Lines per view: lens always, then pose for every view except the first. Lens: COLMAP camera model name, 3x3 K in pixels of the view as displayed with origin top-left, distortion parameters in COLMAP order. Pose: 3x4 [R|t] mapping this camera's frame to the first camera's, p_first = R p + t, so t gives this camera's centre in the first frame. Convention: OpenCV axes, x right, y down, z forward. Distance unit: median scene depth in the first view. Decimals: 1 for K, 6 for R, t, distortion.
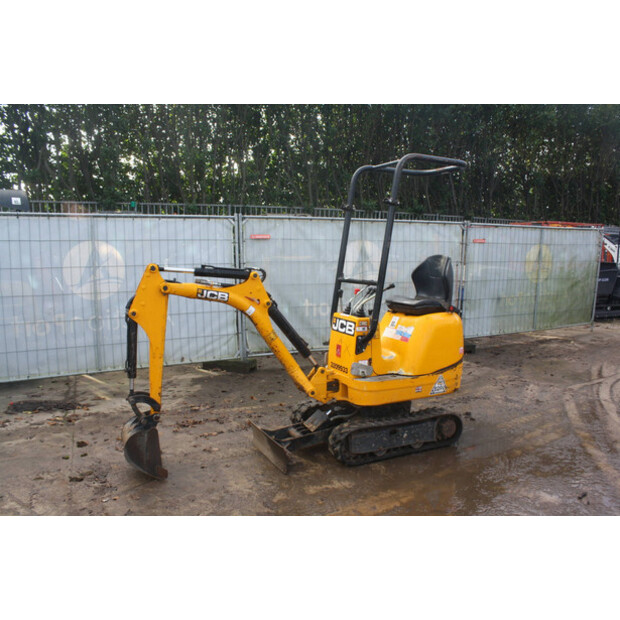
lens RADIAL K [[522.4, 0, 309.3], [0, 522.4, 316.9], [0, 0, 1]] dist [-0.158653, 0.139614]
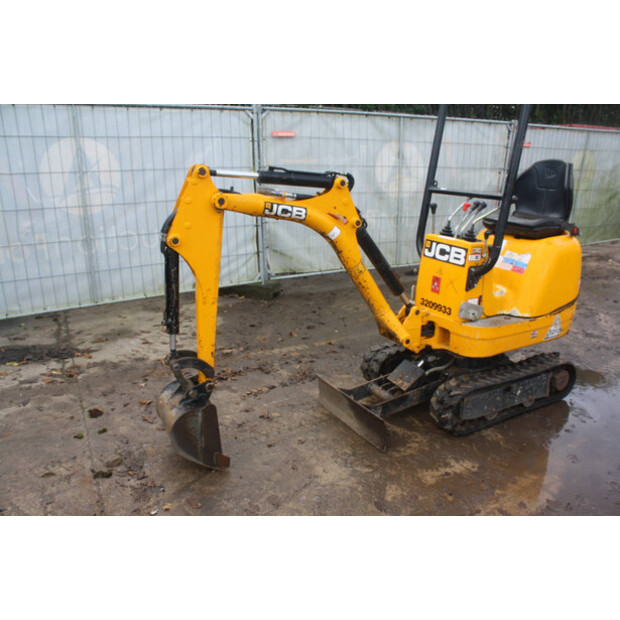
lens RADIAL K [[518.1, 0, 310.7], [0, 518.1, 317.2], [0, 0, 1]] dist [-0.167518, 0.150900]
pose [[0.997849, -0.012808, 0.064292, -0.175462], [0.001129, 0.983940, 0.178493, -0.022468], [-0.065545, -0.178037, 0.981838, 0.267015]]
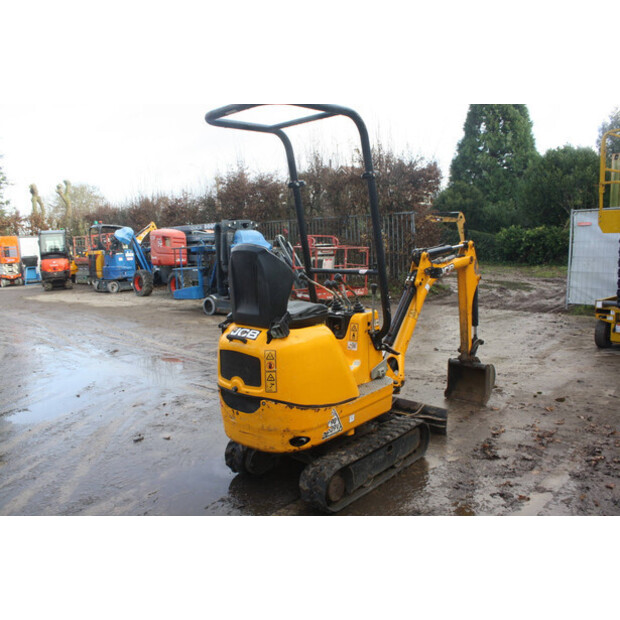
lens RADIAL K [[518.1, 0, 310.7], [0, 518.1, 317.2], [0, 0, 1]] dist [-0.167518, 0.150900]
pose [[-0.932414, 0.090853, -0.349785, 0.442211], [-0.010573, 0.960612, 0.277693, -0.229077], [0.361237, 0.262623, -0.894727, 1.744275]]
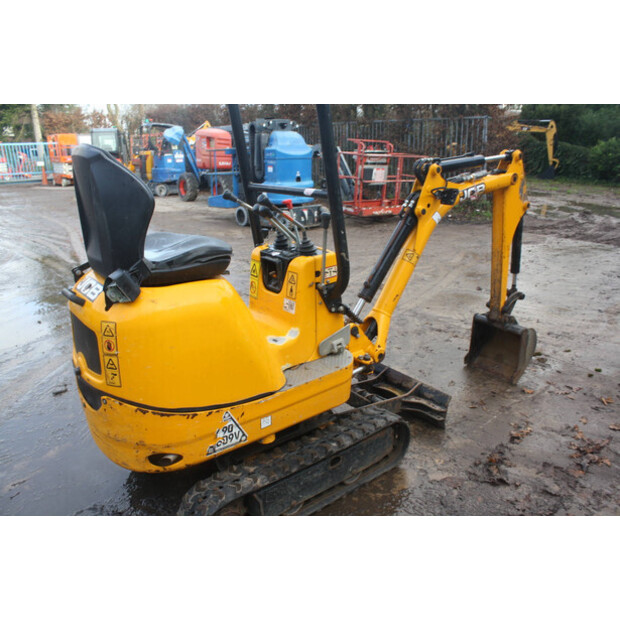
lens RADIAL K [[518.1, 0, 310.7], [0, 518.1, 317.2], [0, 0, 1]] dist [-0.167518, 0.150900]
pose [[-0.976858, 0.080488, -0.198168, 0.186272], [-0.016308, 0.895770, 0.444218, -0.187956], [0.213267, 0.437169, -0.873728, 1.528657]]
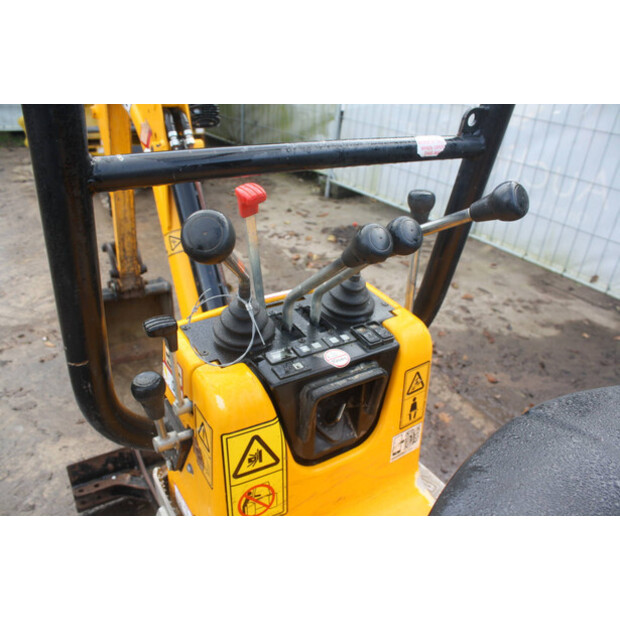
lens RADIAL K [[518.1, 0, 310.7], [0, 518.1, 317.2], [0, 0, 1]] dist [-0.167518, 0.150900]
pose [[0.133849, 0.493802, -0.859212, 0.256886], [-0.194163, 0.863277, 0.465891, -0.097463], [0.971795, 0.104468, 0.211427, 0.961160]]
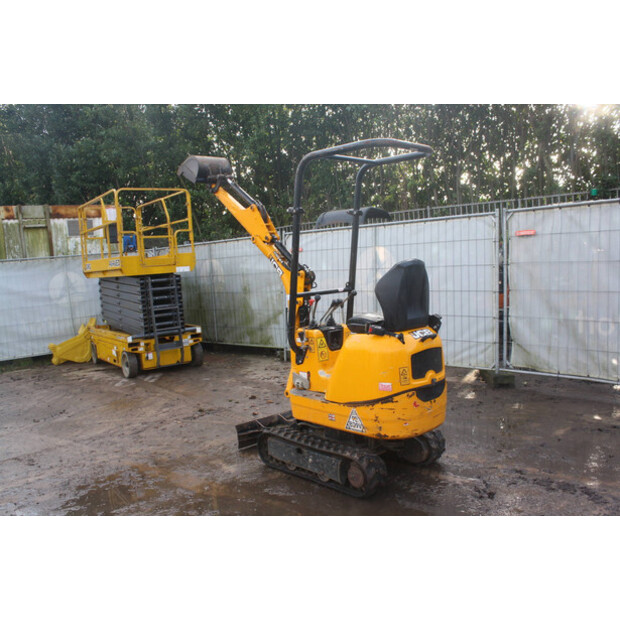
lens RADIAL K [[556.1, 0, 310.0], [0, 556.1, 310.0], [0, 0, 1]] dist [-0.149980, 0.147506]
pose [[0.309794, 0.070444, -0.948191, 1.060148], [-0.064491, 0.996512, 0.052963, -0.087506], [0.948614, 0.044742, 0.313256, 0.650948]]
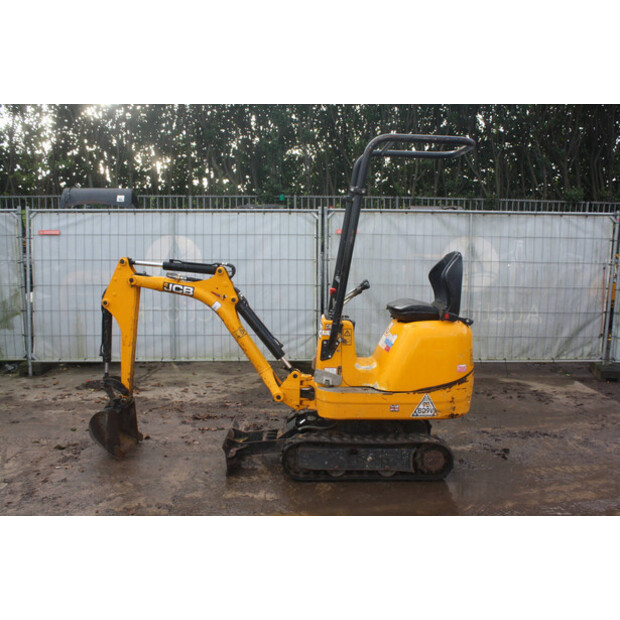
lens RADIAL K [[582.3, 0, 310.0], [0, 582.3, 310.0], [0, 0, 1]] dist [-0.151264, 0.171194]
pose [[0.906382, 0.052340, -0.419203, 0.469532], [-0.060532, 0.998147, -0.006255, -0.007858], [0.418099, 0.031044, 0.907871, 0.065690]]
